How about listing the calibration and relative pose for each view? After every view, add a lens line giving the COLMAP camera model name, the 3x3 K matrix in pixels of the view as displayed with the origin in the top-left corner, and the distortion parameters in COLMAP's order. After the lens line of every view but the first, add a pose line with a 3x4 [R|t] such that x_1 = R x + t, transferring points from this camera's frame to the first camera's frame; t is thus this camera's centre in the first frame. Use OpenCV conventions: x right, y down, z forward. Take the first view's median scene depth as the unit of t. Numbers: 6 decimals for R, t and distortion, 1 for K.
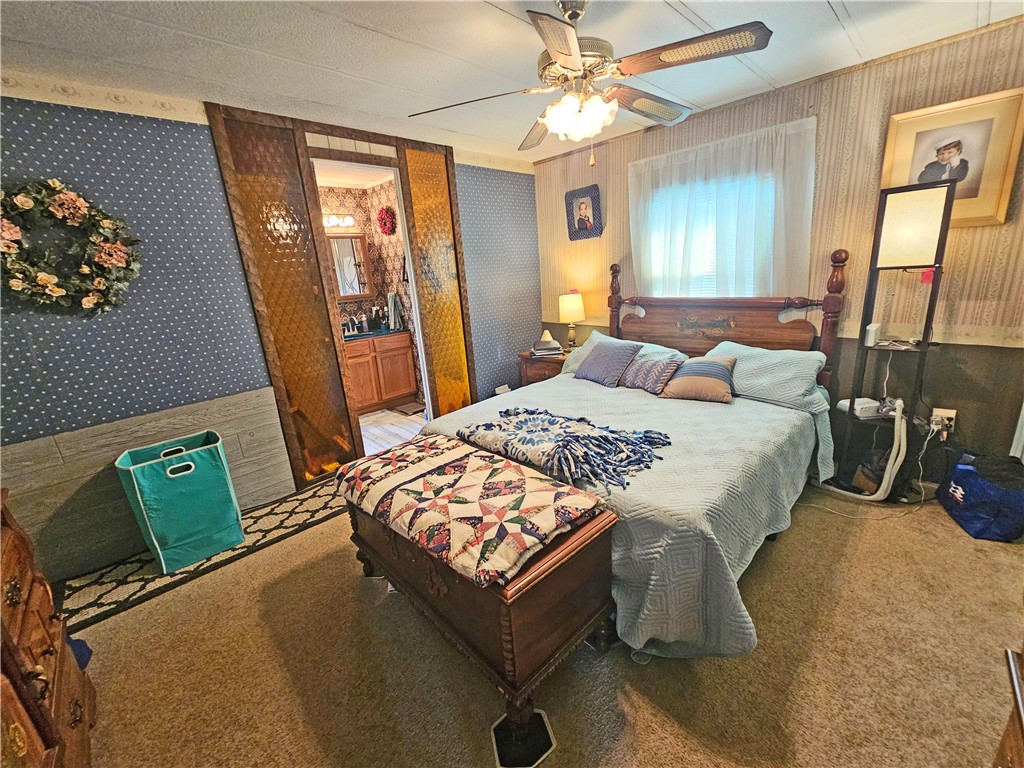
lens RADIAL K [[417.0, 0, 512.0], [0, 417.0, 384.0], [0, 0, 1]] dist [-0.000988, -0.000024]
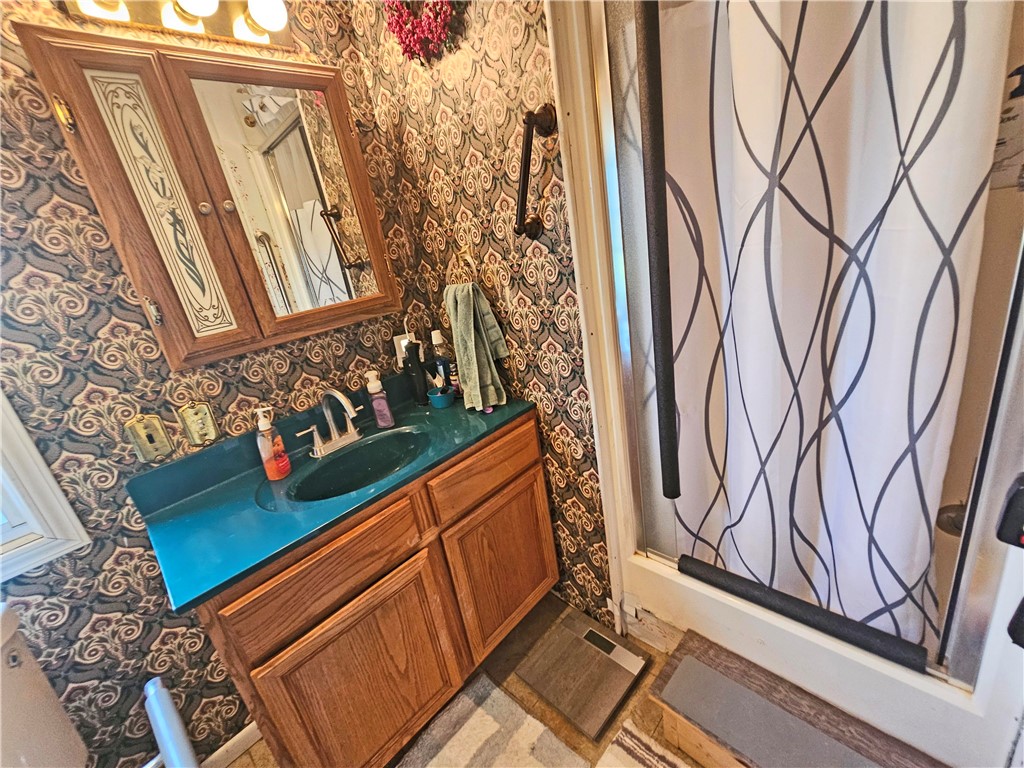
lens RADIAL K [[414.5, 0, 512.0], [0, 414.5, 384.0], [0, 0, 1]] dist [0.000744, 0.000020]
pose [[0.994603, -0.103555, -0.006432, -0.257632], [0.103752, 0.993073, 0.055142, -0.163011], [0.000677, -0.055512, 0.998458, 0.712262]]
